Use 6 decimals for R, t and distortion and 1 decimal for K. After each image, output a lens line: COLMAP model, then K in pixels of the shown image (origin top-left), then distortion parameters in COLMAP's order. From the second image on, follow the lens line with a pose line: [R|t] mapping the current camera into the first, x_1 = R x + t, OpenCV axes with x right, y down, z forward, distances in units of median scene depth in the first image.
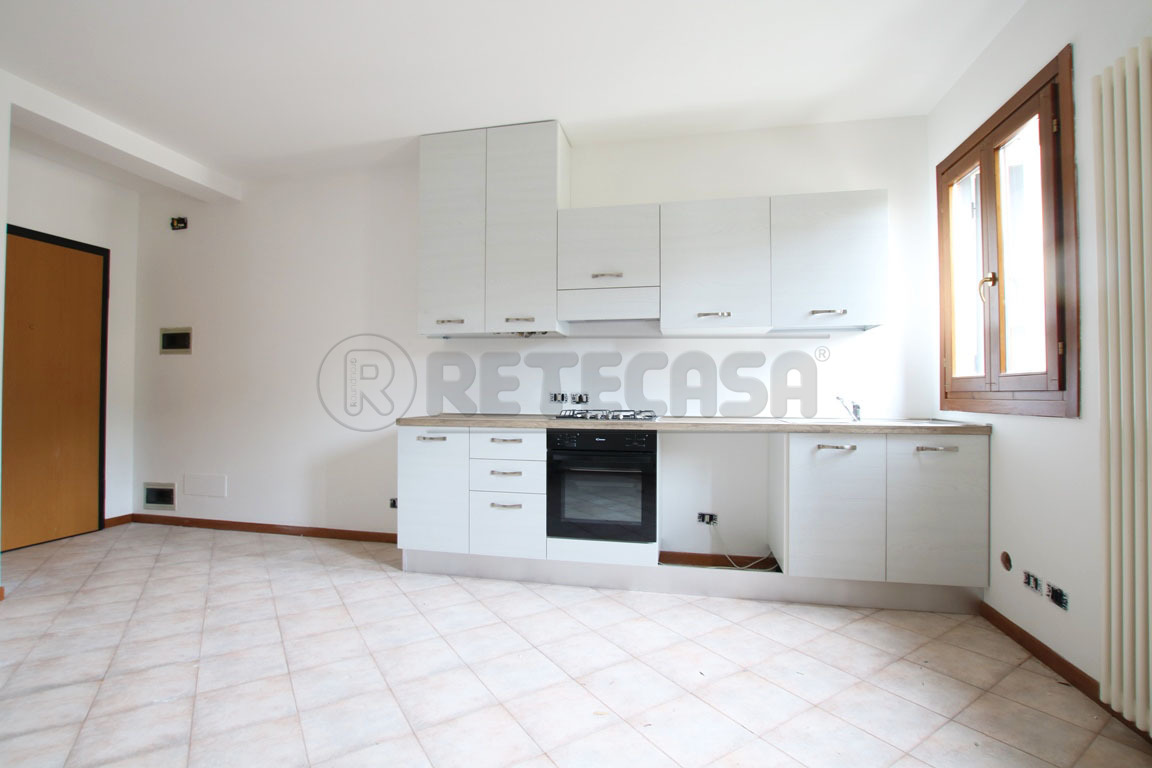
lens RADIAL K [[531.7, 0, 573.6], [0, 531.7, 386.6], [0, 0, 1]] dist [-0.038557, 0.007072]
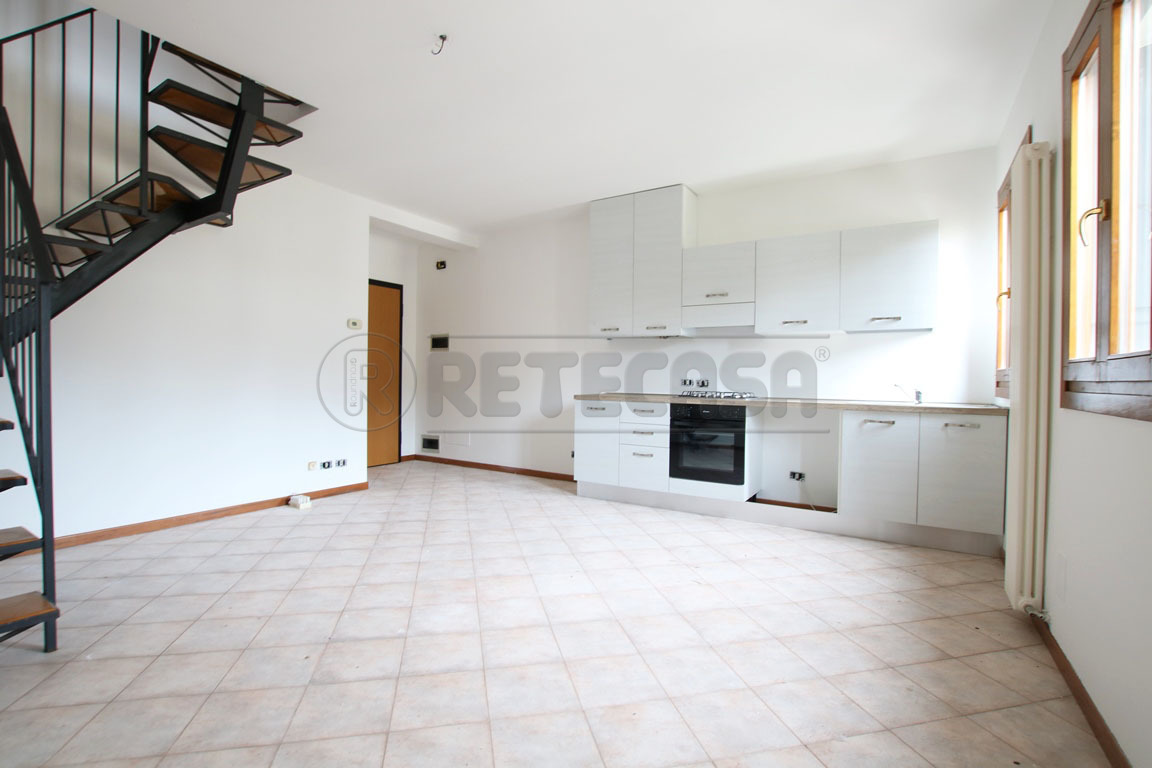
lens RADIAL K [[531.7, 0, 573.6], [0, 531.7, 386.6], [0, 0, 1]] dist [-0.038557, 0.007072]
pose [[0.937695, 0.014196, -0.347169, 0.203316], [-0.004428, 0.999572, 0.028912, -0.008265], [0.347431, -0.025574, 0.937357, -0.453580]]
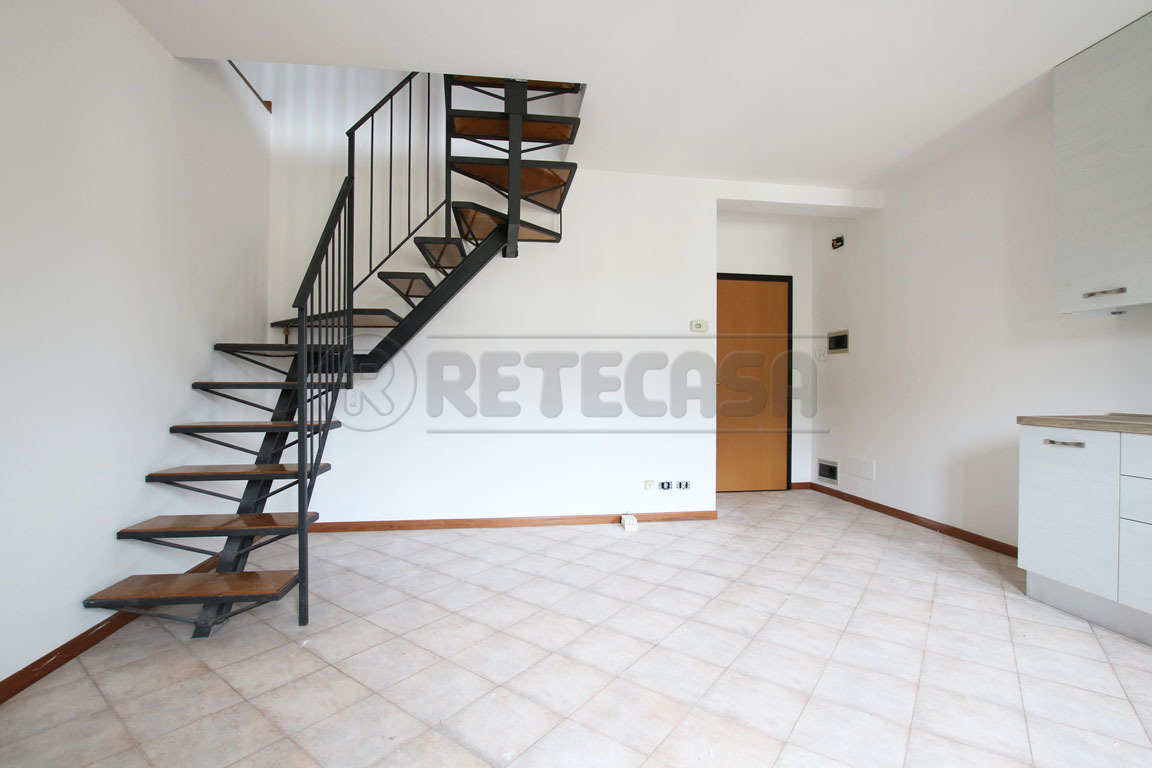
lens RADIAL K [[531.7, 0, 573.6], [0, 531.7, 386.6], [0, 0, 1]] dist [-0.038557, 0.007072]
pose [[0.341359, 0.001188, -0.939932, 0.220880], [0.012049, 0.999912, 0.005639, -0.001738], [0.939856, -0.013250, 0.341315, 0.035760]]
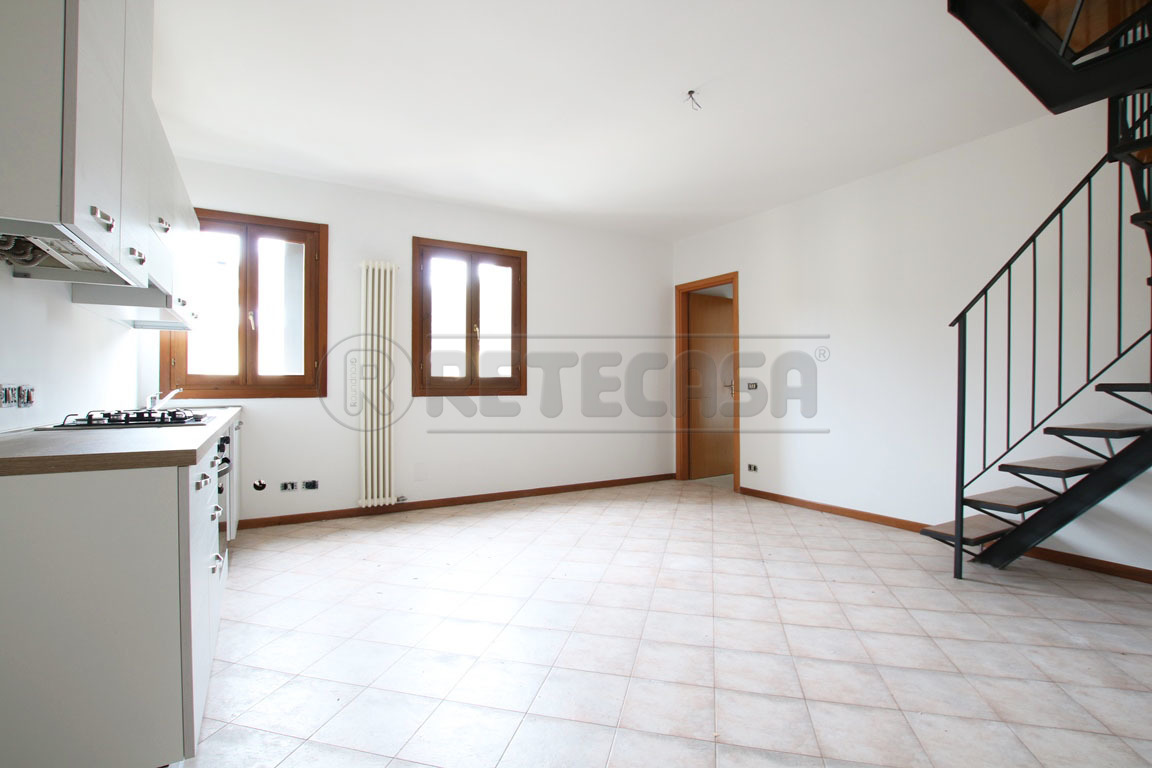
lens RADIAL K [[530.8, 0, 574.3], [0, 530.8, 386.1], [0, 0, 1]] dist [-0.037418, 0.007536]
pose [[-0.678069, -0.003447, 0.734990, -0.873571], [-0.012080, 0.999906, -0.006454, 0.009732], [-0.734899, -0.013255, -0.678047, 1.102354]]
